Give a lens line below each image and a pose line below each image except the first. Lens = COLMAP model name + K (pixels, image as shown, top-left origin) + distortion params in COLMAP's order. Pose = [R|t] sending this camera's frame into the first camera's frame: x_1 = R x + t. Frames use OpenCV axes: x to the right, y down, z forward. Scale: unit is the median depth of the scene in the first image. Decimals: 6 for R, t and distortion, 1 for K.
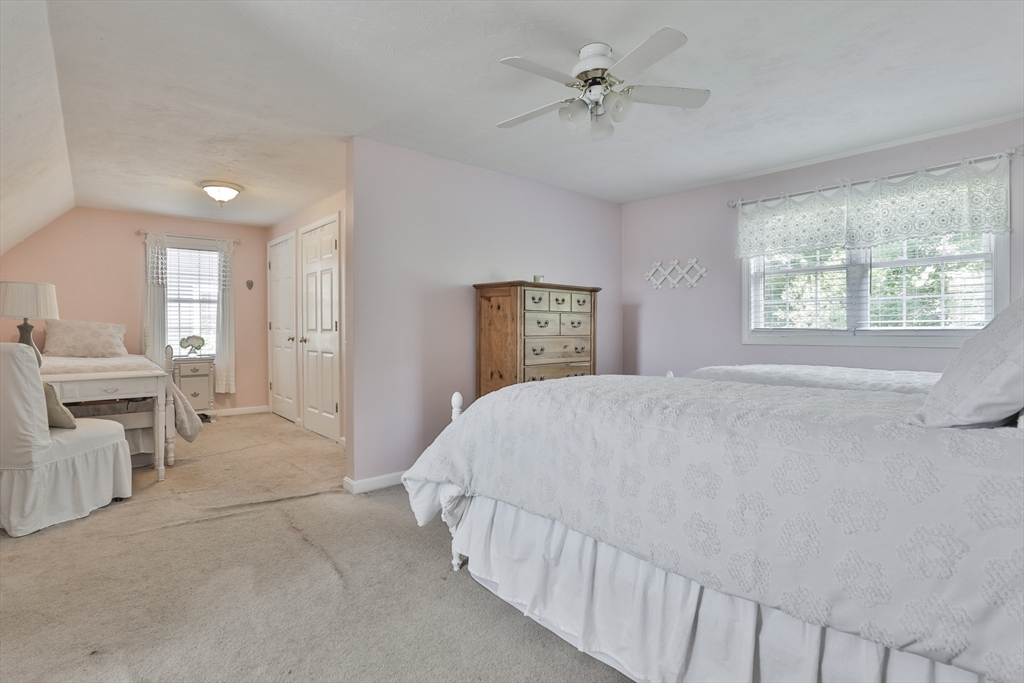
lens RADIAL K [[542.4, 0, 508.3], [0, 542.4, 338.7], [0, 0, 1]] dist [-0.003718, 0.001739]
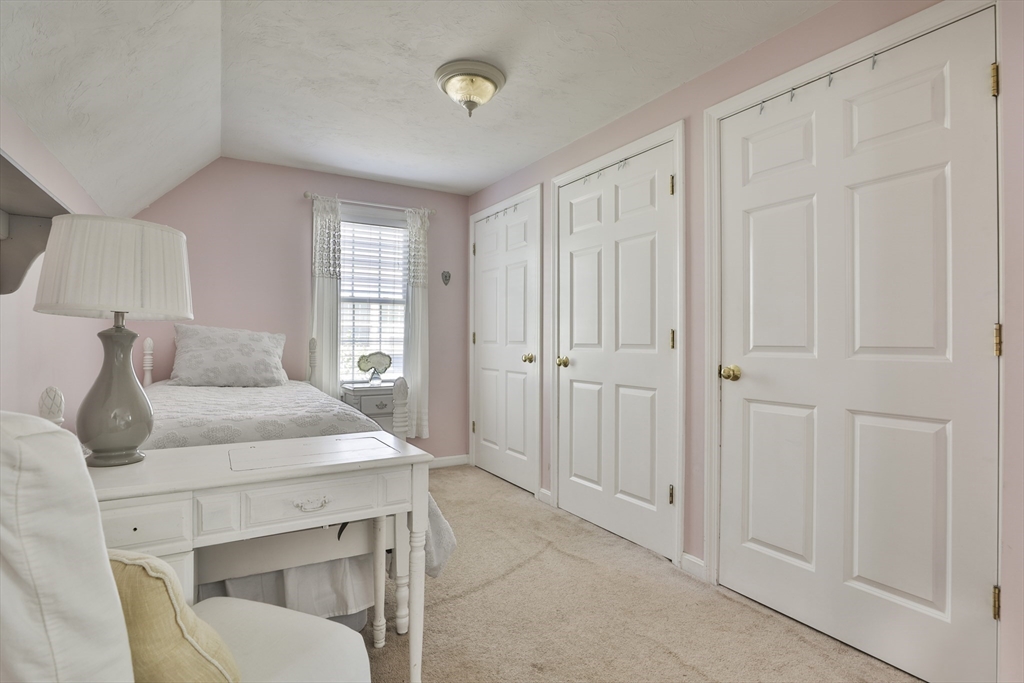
lens RADIAL K [[542.4, 0, 516.2], [0, 542.4, 340.6], [0, 0, 1]] dist [-0.003718, 0.001739]
pose [[0.987804, 0.004834, -0.155630, -0.314883], [-0.008304, 0.999731, -0.021655, -0.006758], [0.155484, 0.022684, 0.987578, 0.379821]]
